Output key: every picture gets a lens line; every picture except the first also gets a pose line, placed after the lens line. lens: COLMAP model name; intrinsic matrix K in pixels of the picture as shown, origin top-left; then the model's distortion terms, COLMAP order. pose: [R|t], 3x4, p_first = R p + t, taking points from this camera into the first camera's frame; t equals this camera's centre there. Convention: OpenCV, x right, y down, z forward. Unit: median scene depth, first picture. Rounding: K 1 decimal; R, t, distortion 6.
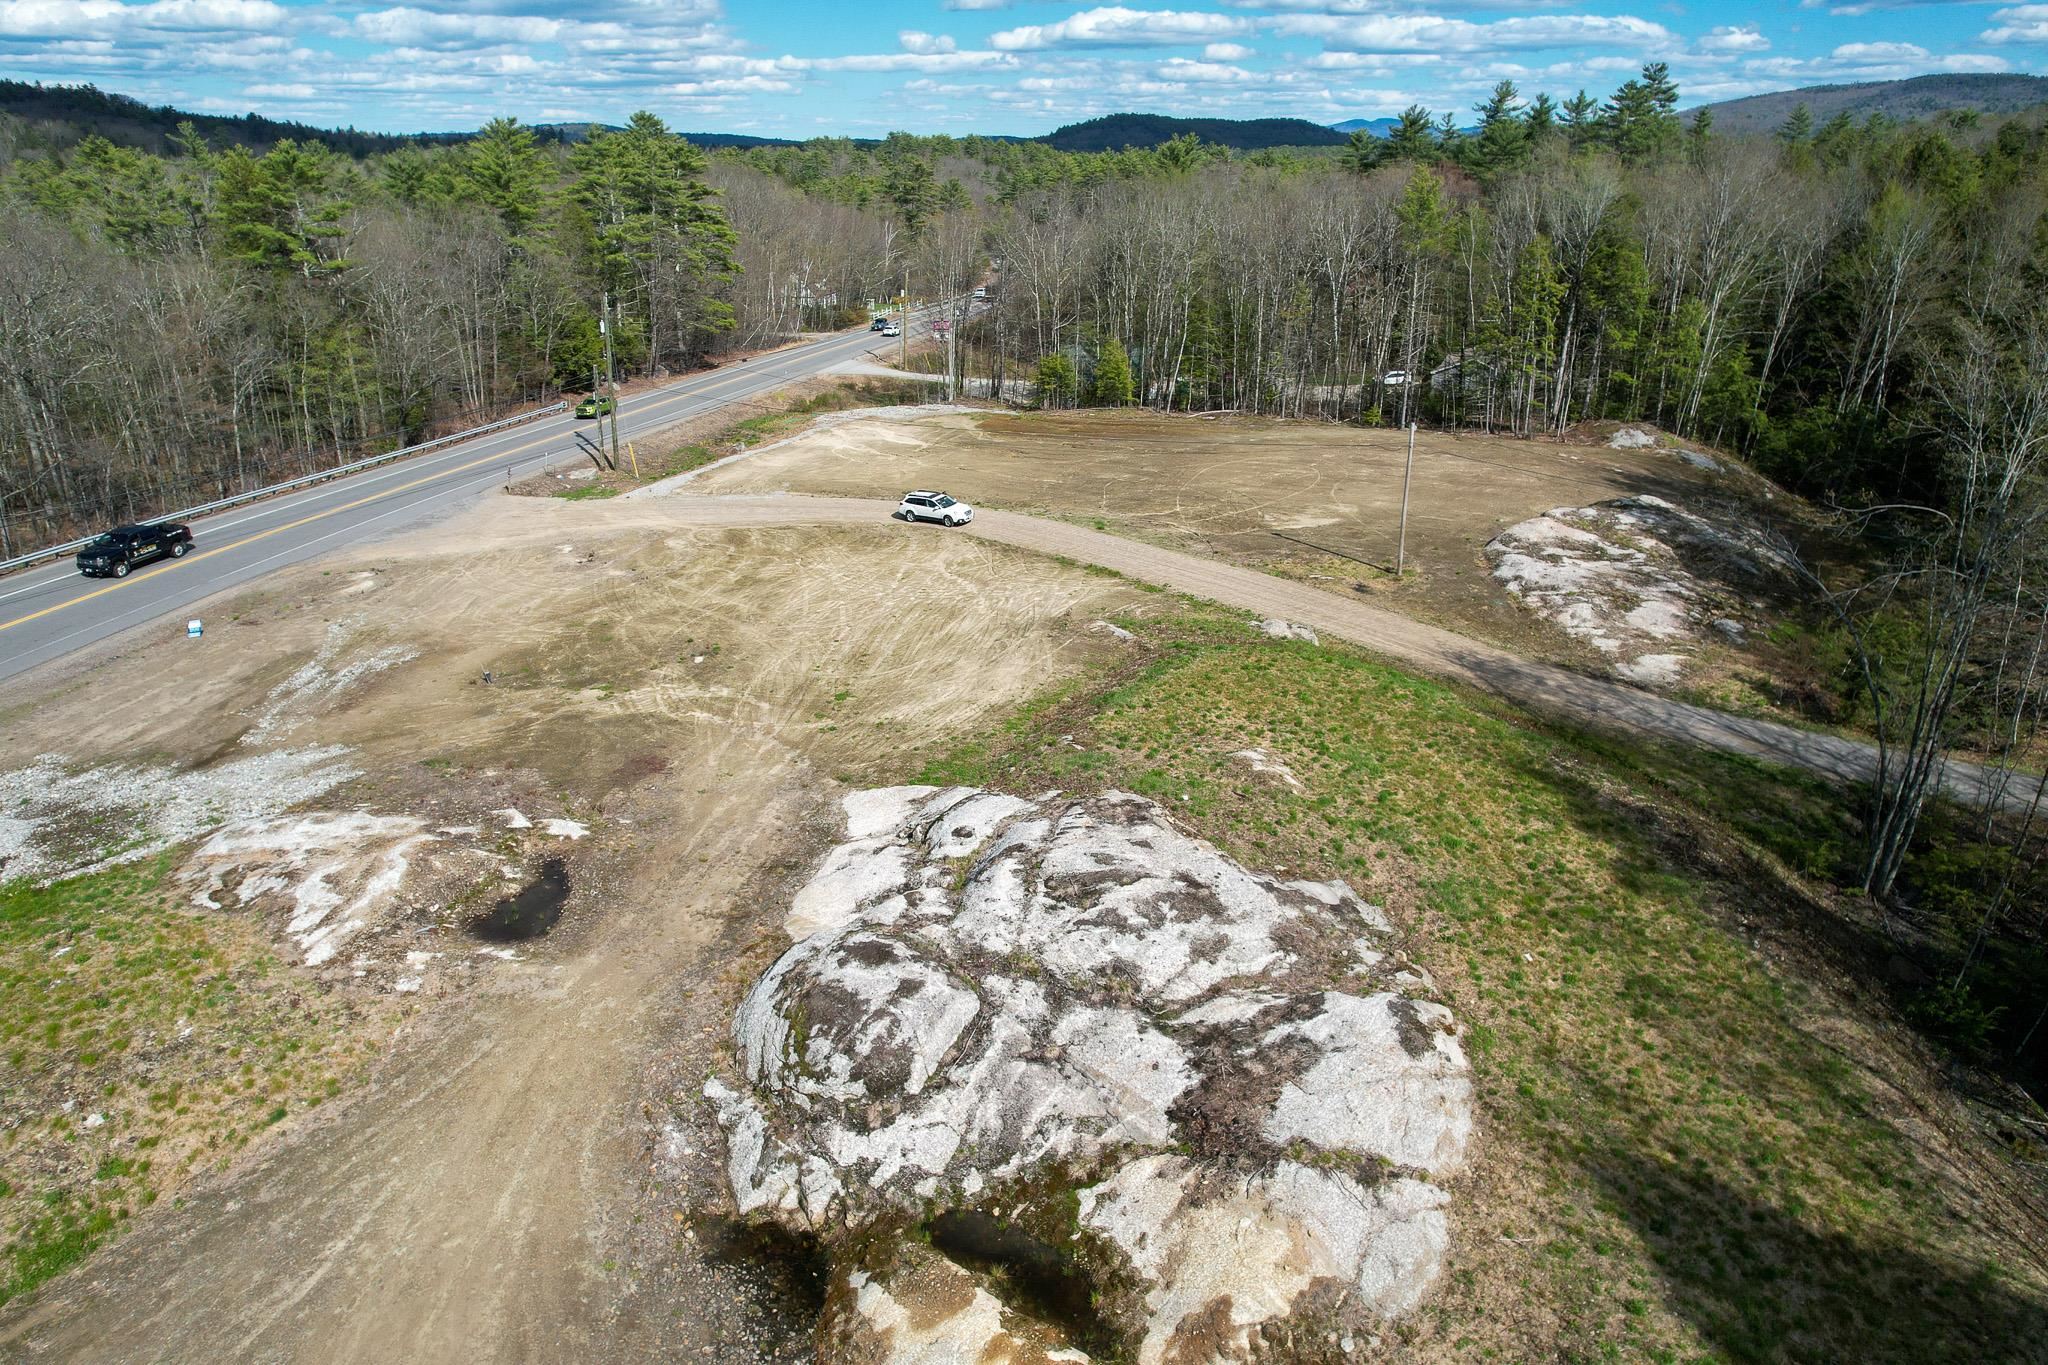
lens RADIAL K [[1305.5, 0, 1027.0], [0, 1305.5, 694.4], [0, 0, 1]] dist [-0.066783, 0.050878]
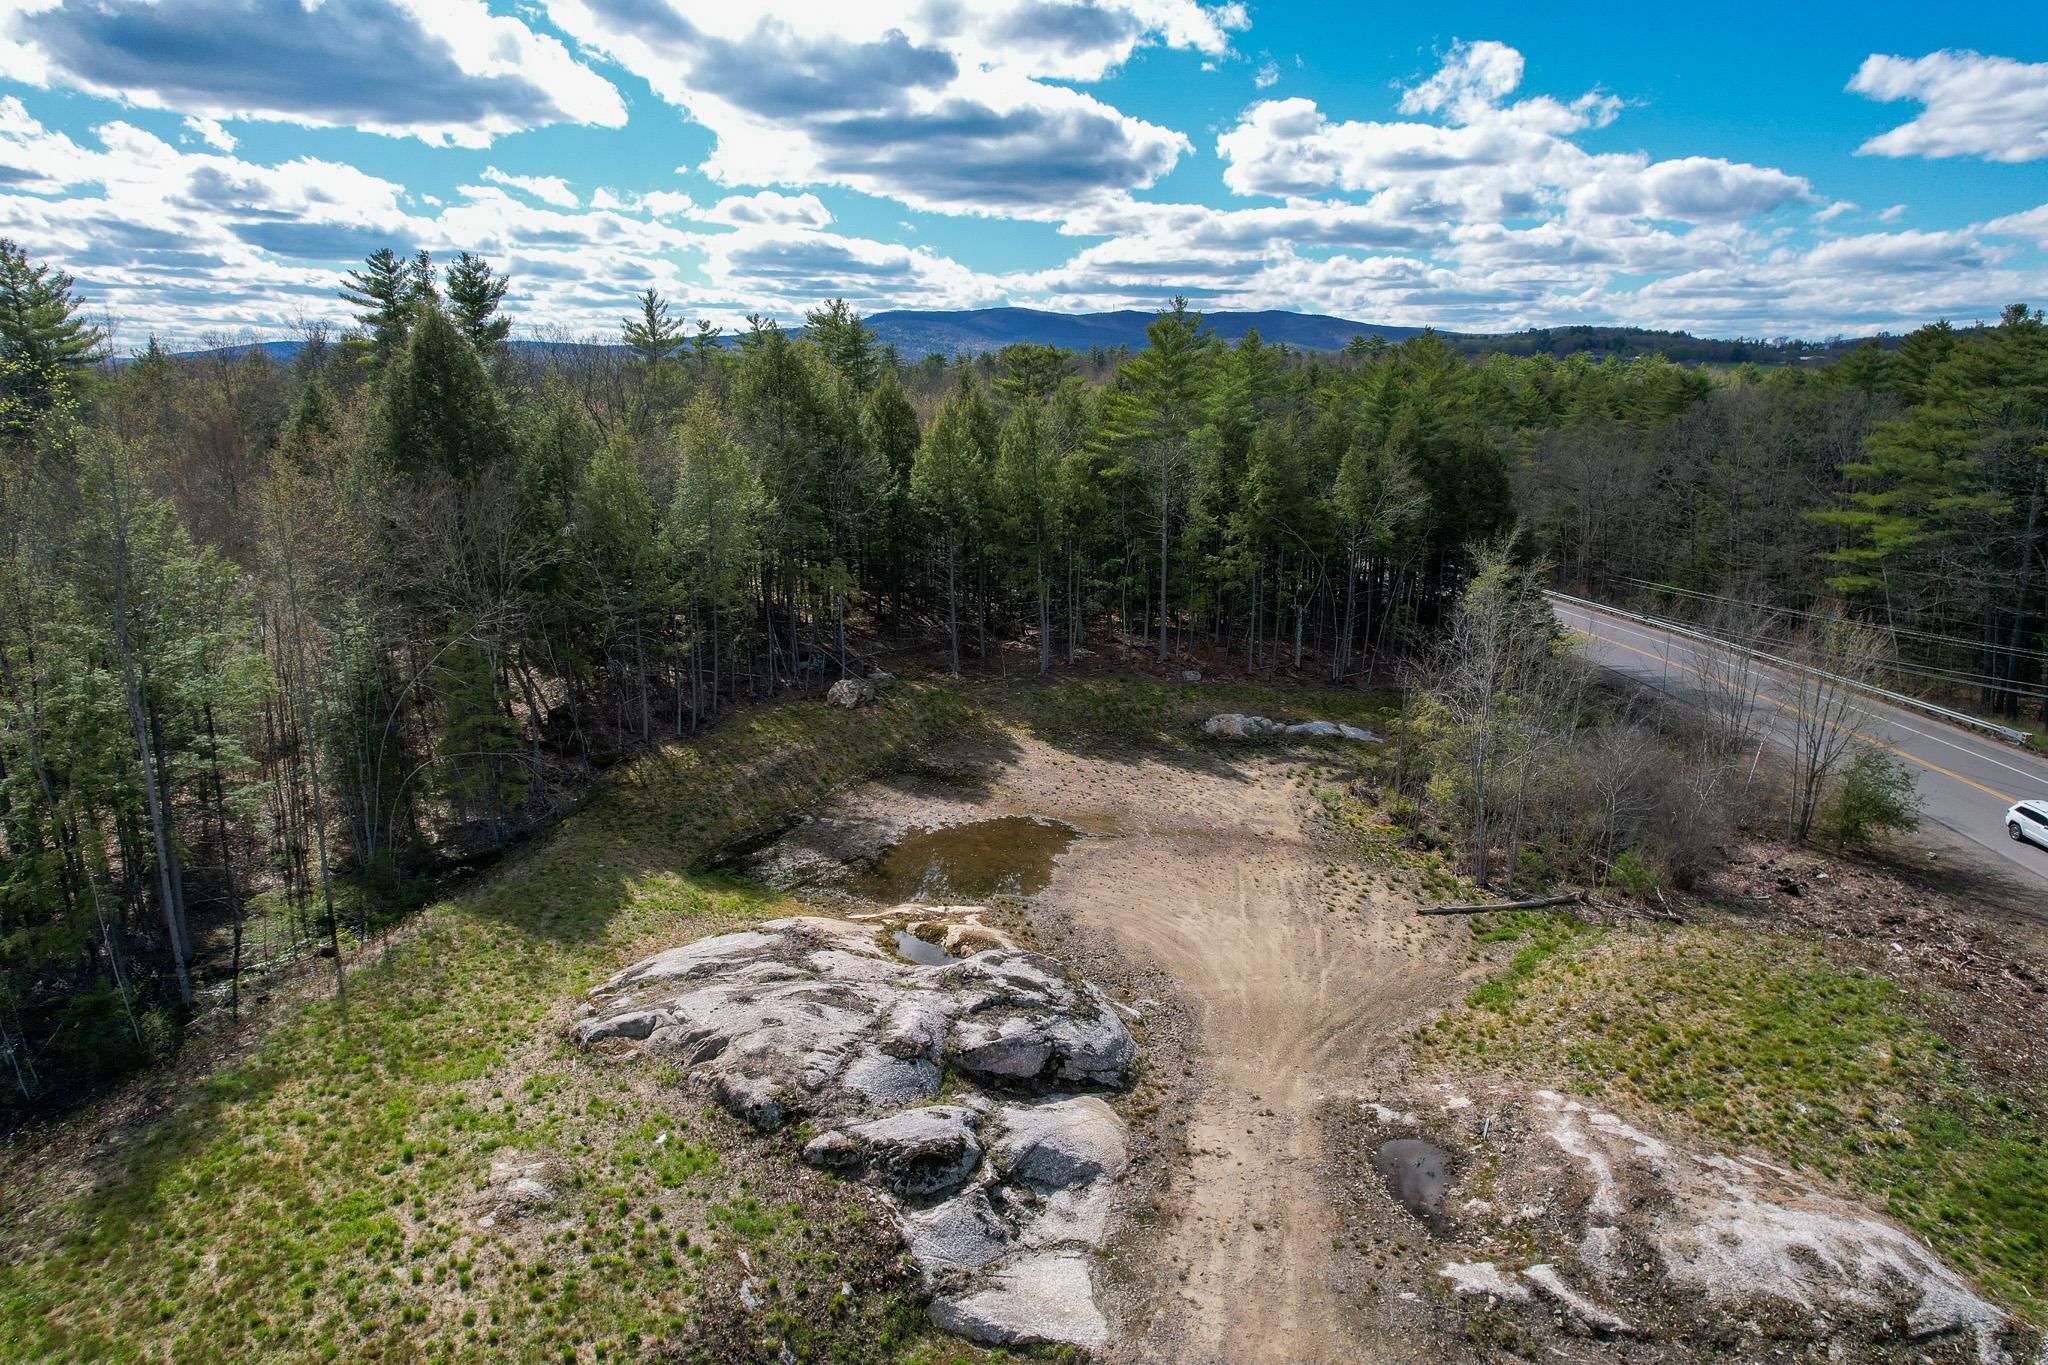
lens RADIAL K [[1305.5, 0, 1033.1], [0, 1305.5, 689.8], [0, 0, 1]] dist [-0.066783, 0.050878]
pose [[-0.999102, -0.018544, 0.038087, -0.102400], [0.007538, 0.806917, 0.590617, -0.466832], [-0.041686, 0.590374, -0.806053, 1.107813]]
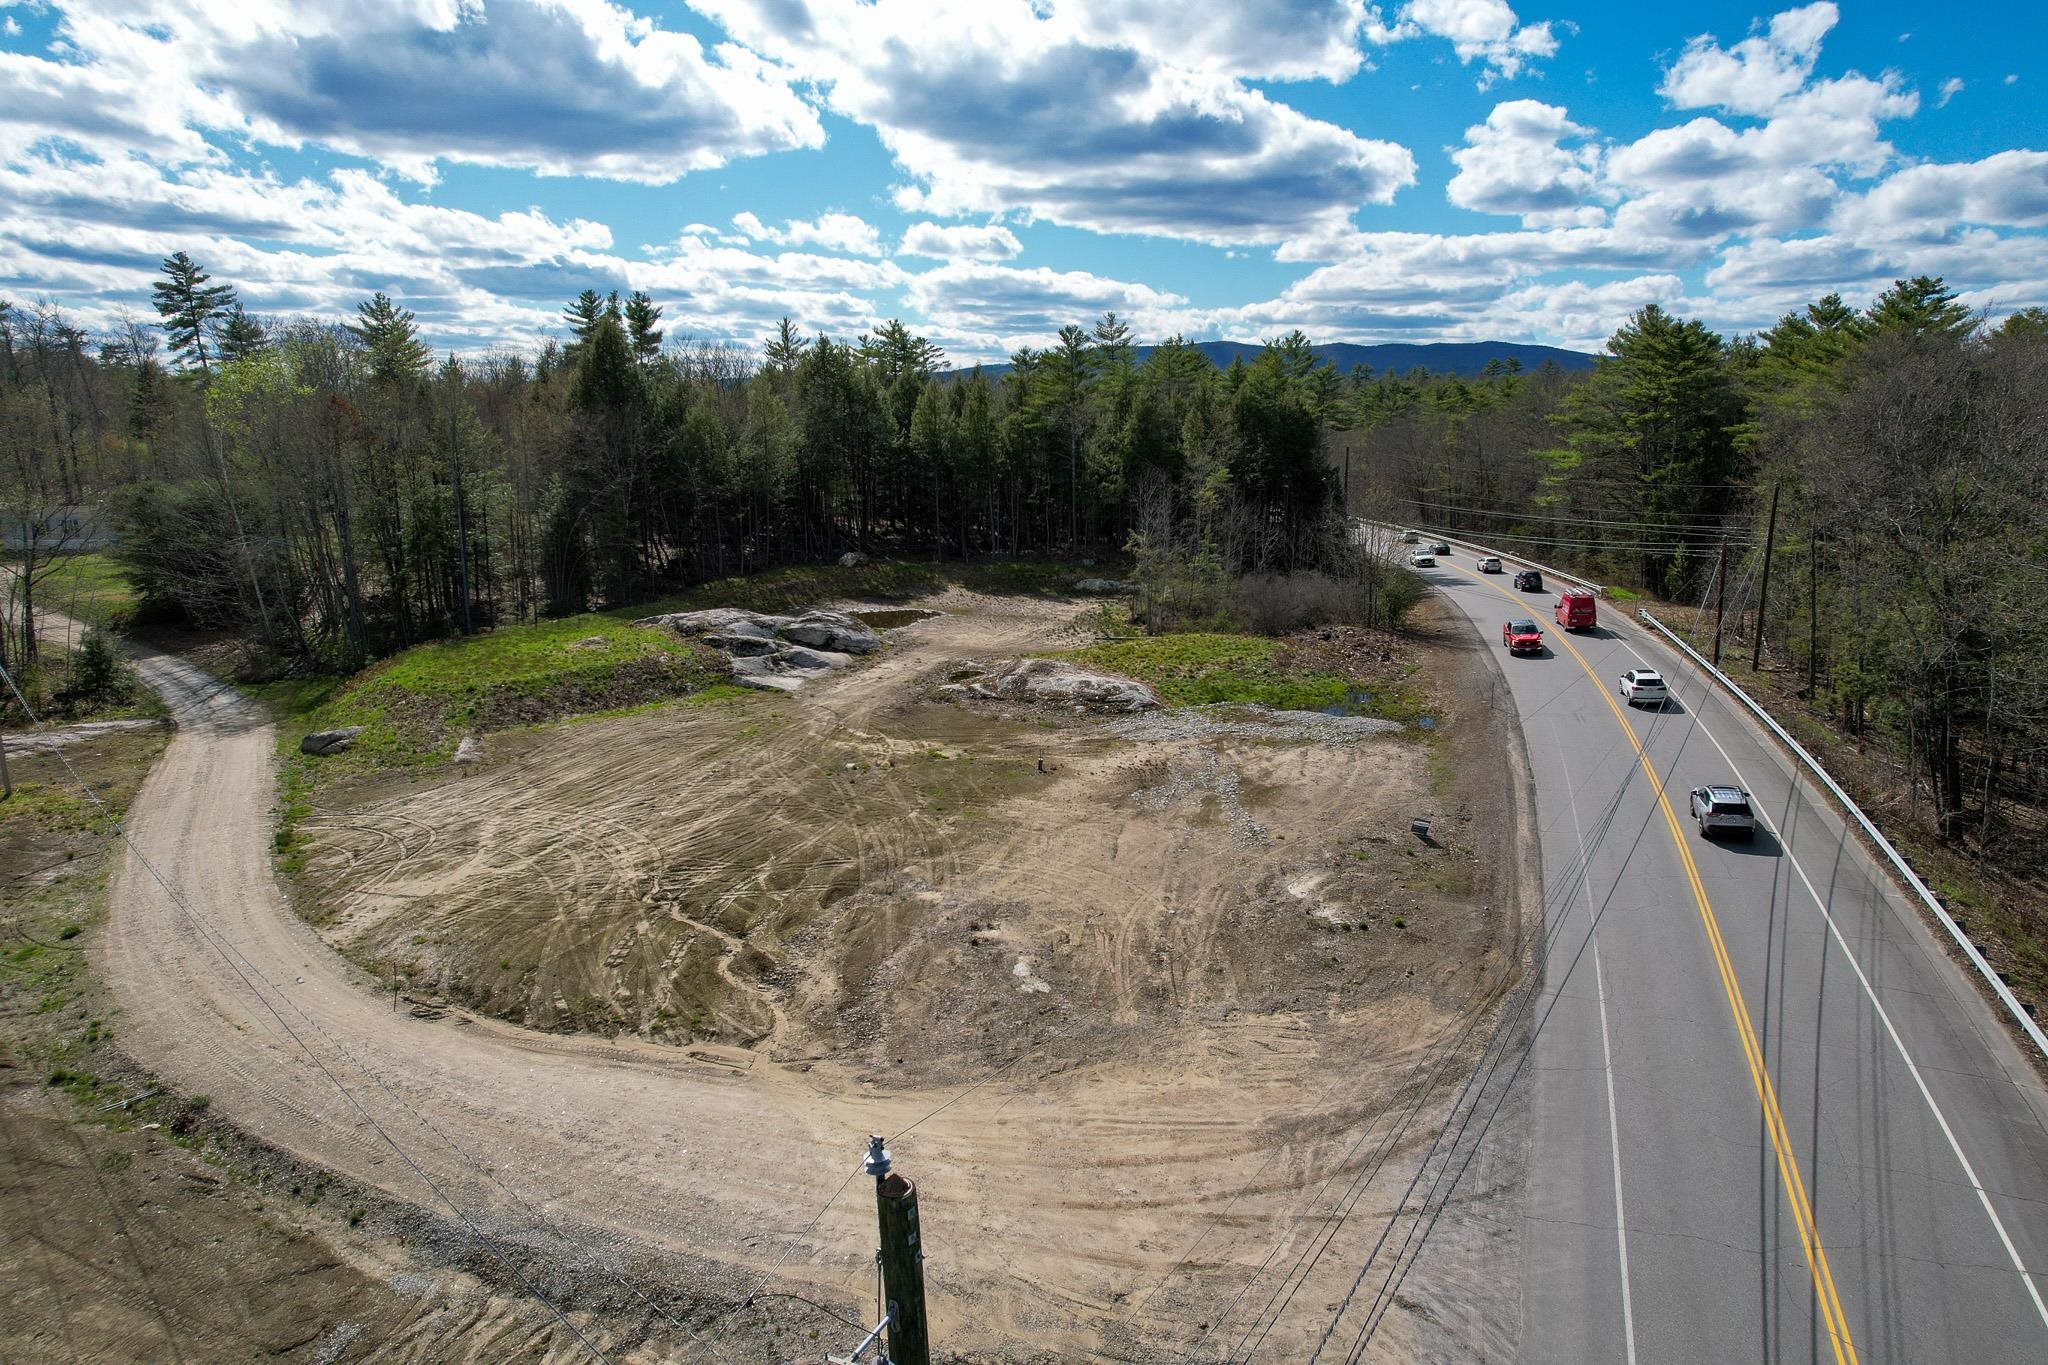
lens RADIAL K [[1305.5, 0, 1026.4], [0, 1305.5, 743.2], [0, 0, 1]] dist [-0.066783, 0.050878]
pose [[-0.979003, -0.051710, 0.197180, -0.648467], [0.077733, 0.799499, 0.595617, -0.713452], [-0.188445, 0.598438, -0.778692, 1.928878]]
